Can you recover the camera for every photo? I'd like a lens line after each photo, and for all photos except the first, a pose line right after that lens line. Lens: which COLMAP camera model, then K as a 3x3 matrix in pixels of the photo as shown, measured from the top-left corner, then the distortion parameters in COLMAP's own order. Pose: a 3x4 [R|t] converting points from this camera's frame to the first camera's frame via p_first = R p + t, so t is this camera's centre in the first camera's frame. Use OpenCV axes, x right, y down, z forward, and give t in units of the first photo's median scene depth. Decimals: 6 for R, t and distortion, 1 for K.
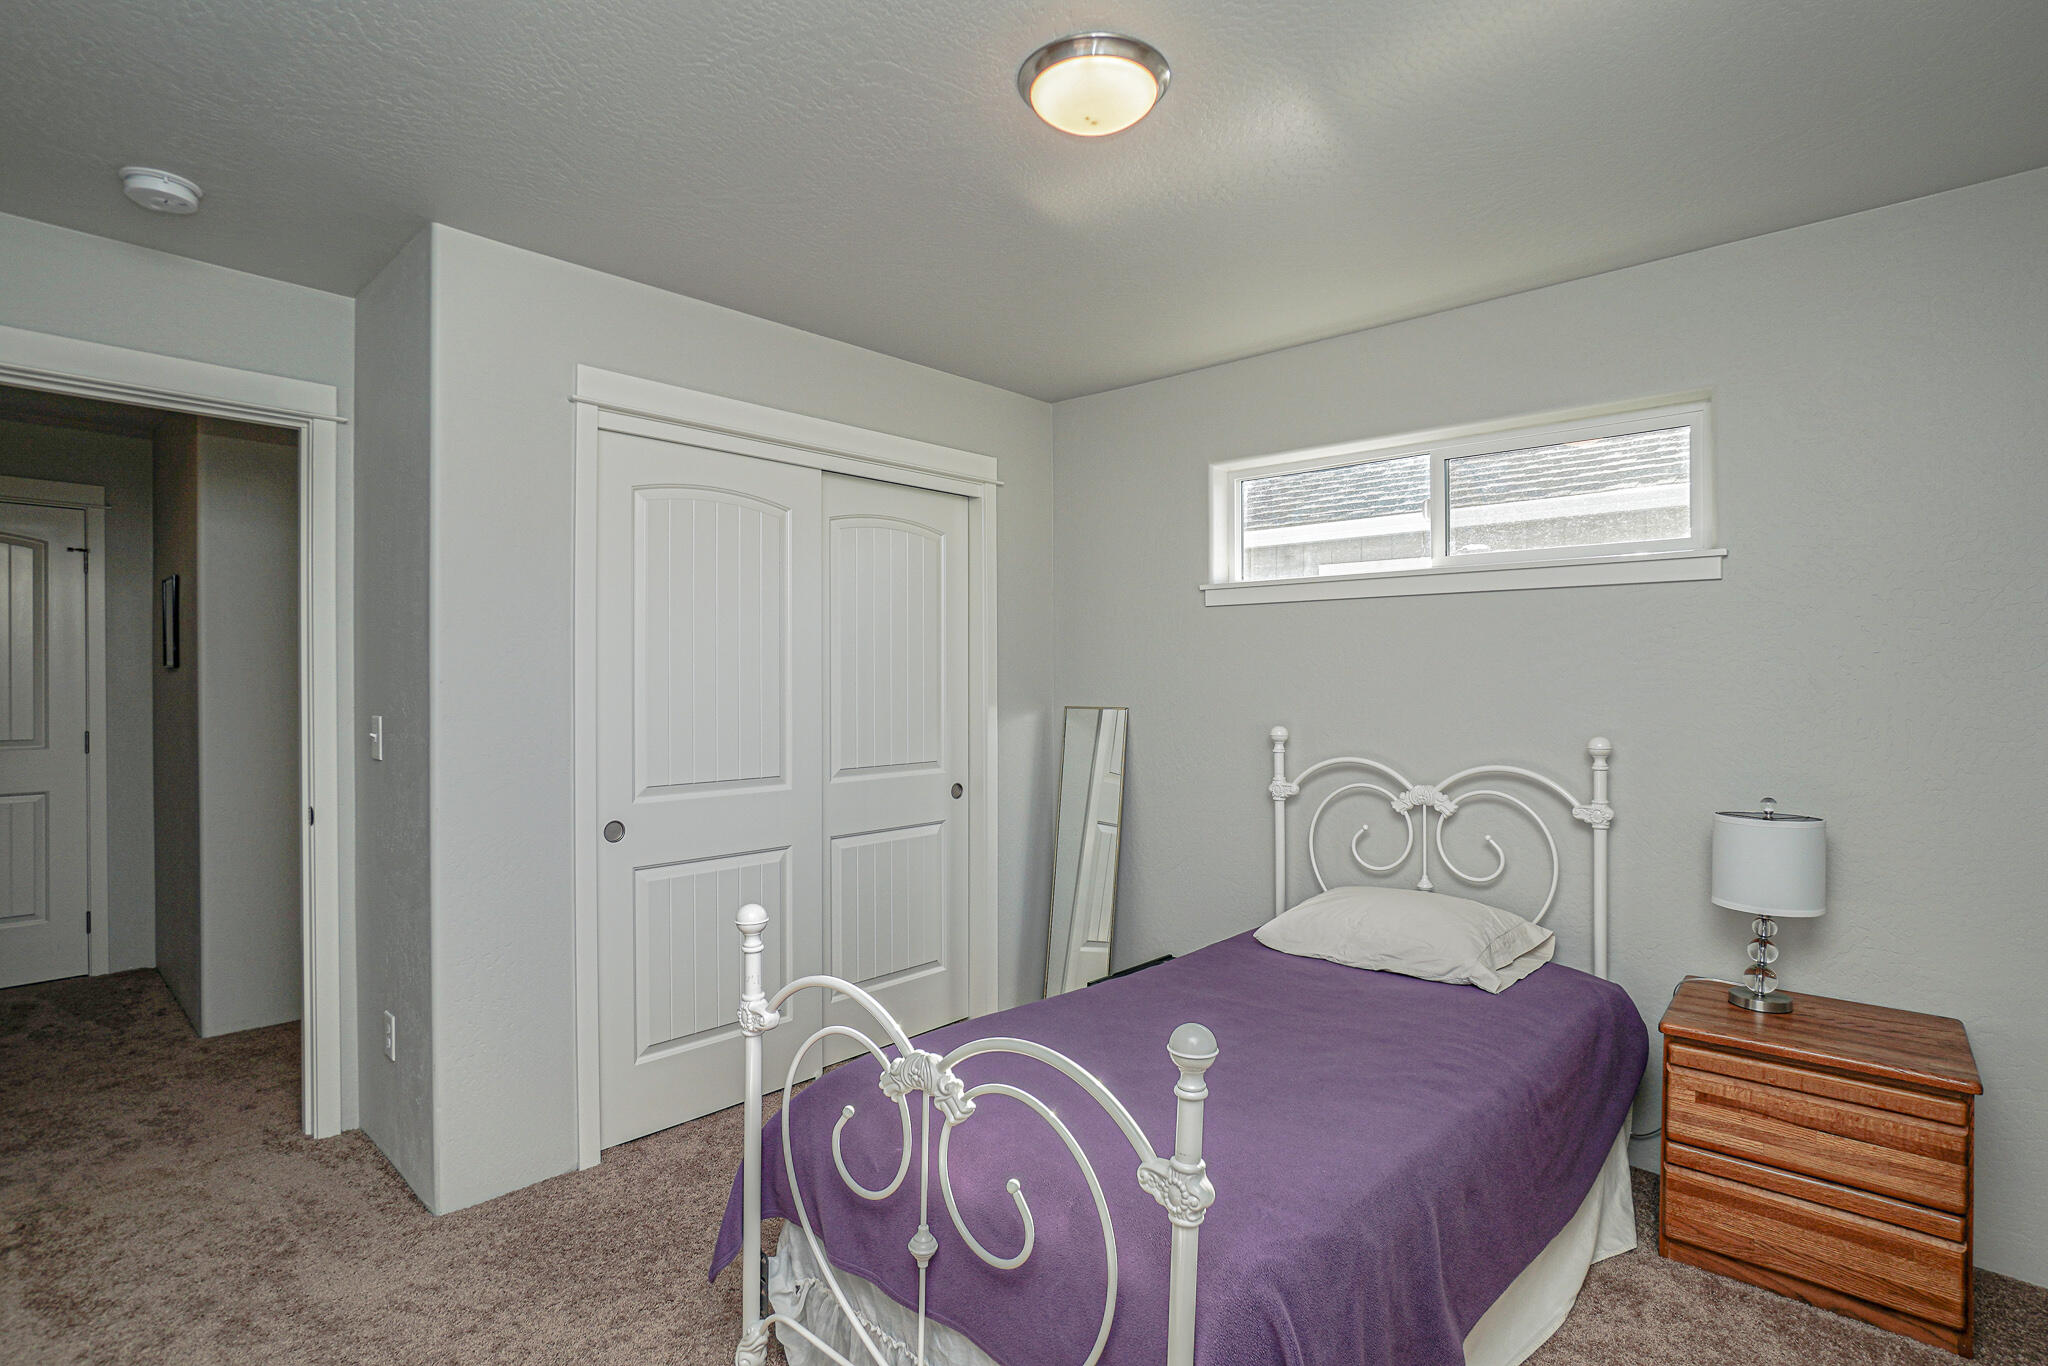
lens RADIAL K [[993.3, 0, 1014.1], [0, 993.3, 682.1], [0, 0, 1]] dist [-0.049928, 0.022395]
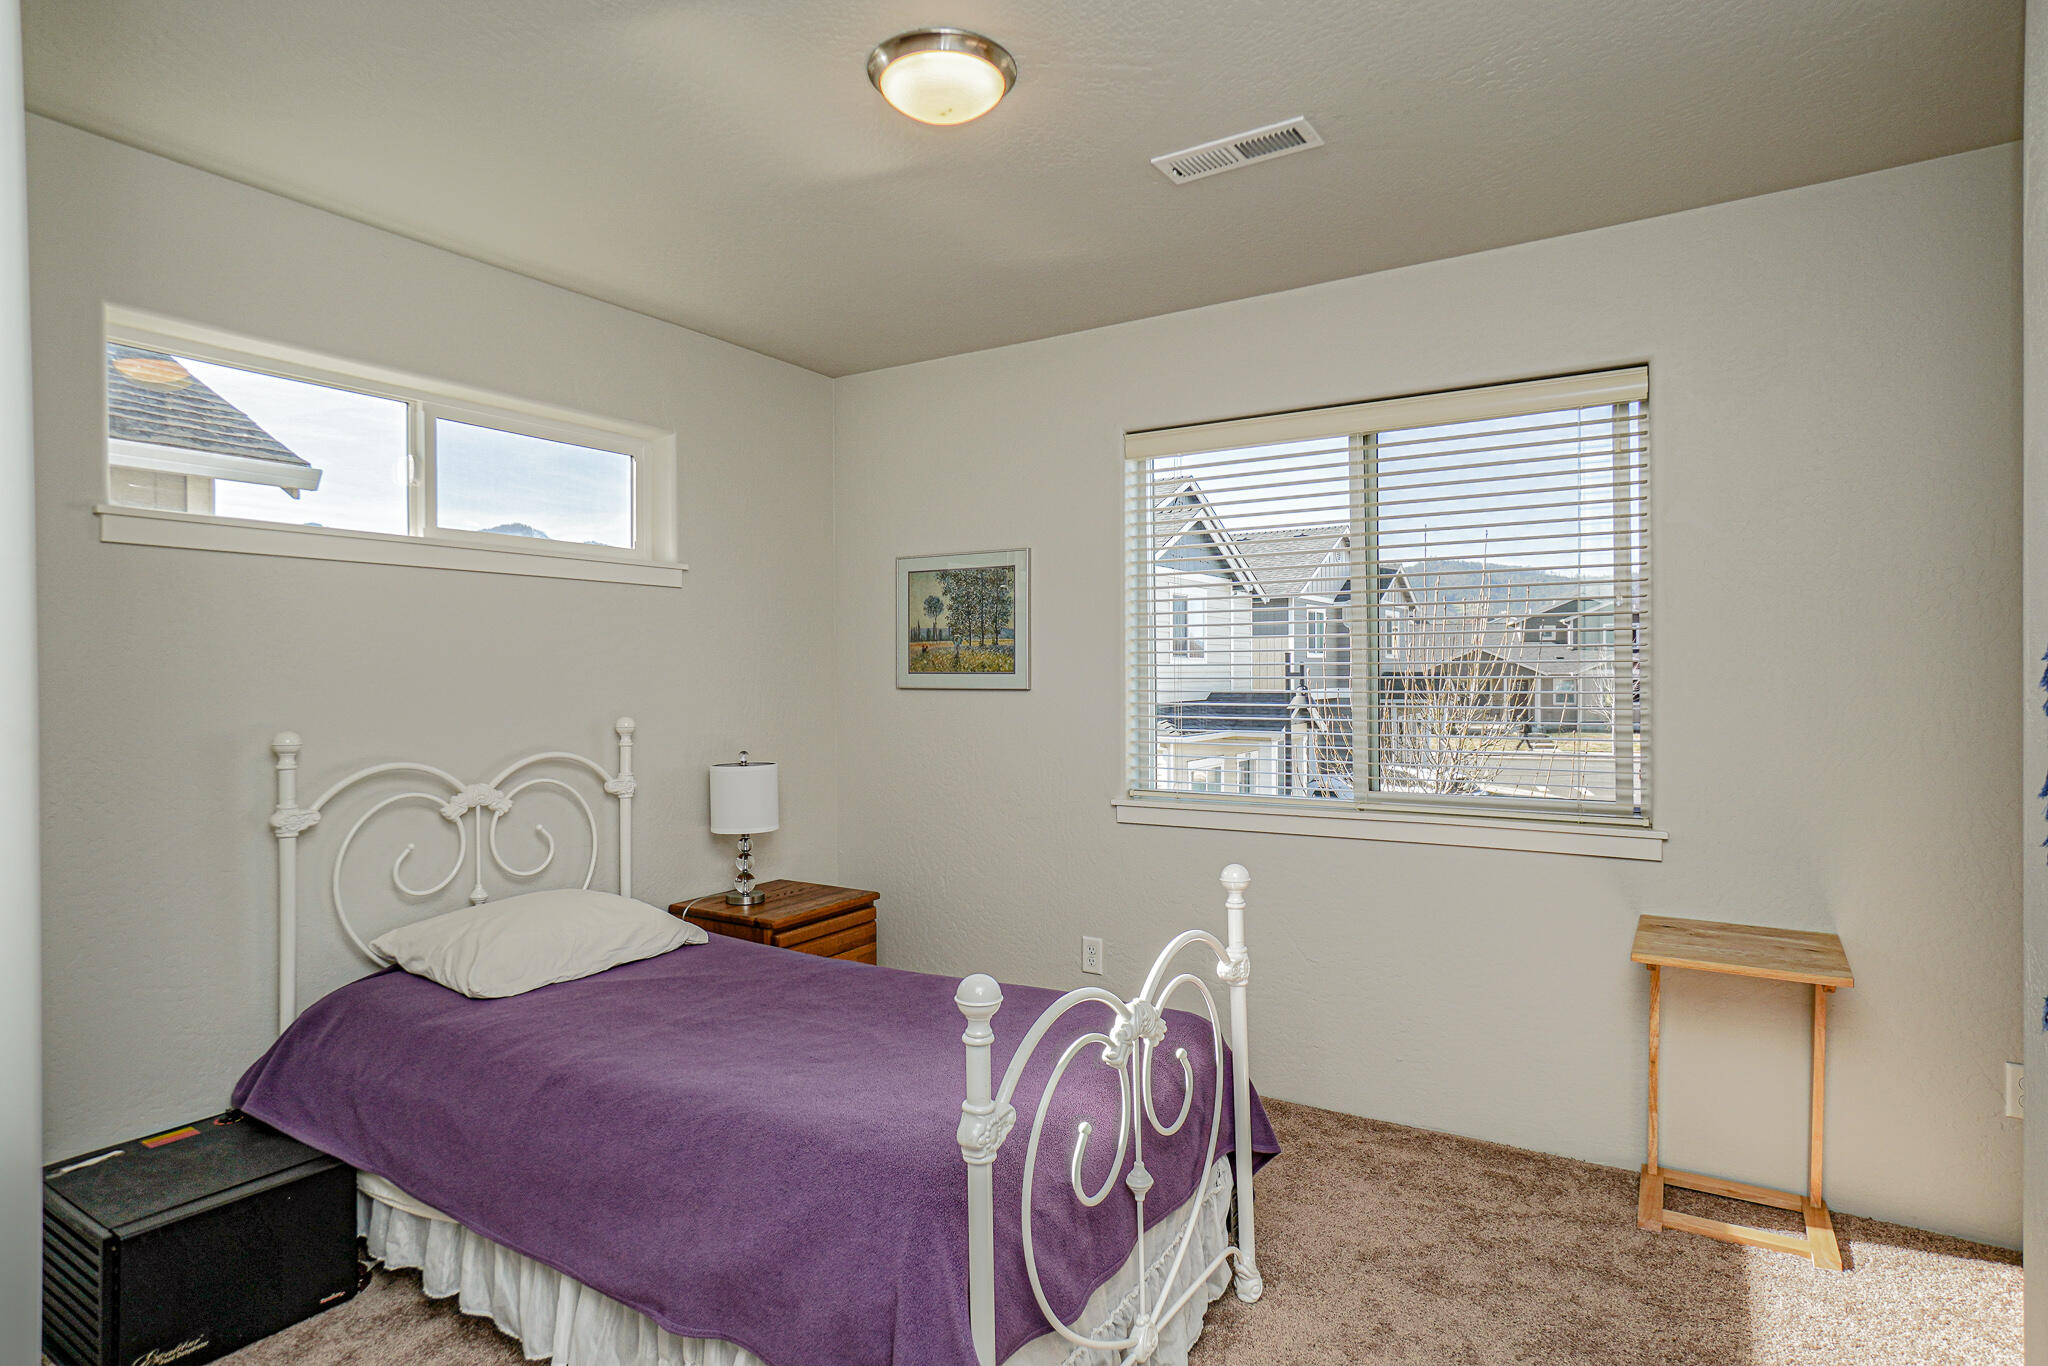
lens RADIAL K [[1109.5, 0, 1024.0], [0, 1109.5, 683.0], [0, 0, 1]] dist [-0.039137, 0.000315]
pose [[-0.186326, -0.008434, 0.982452, -0.733912], [0.007495, 0.999922, 0.010005, 0.007373], [-0.982459, 0.009227, -0.186248, 0.772049]]
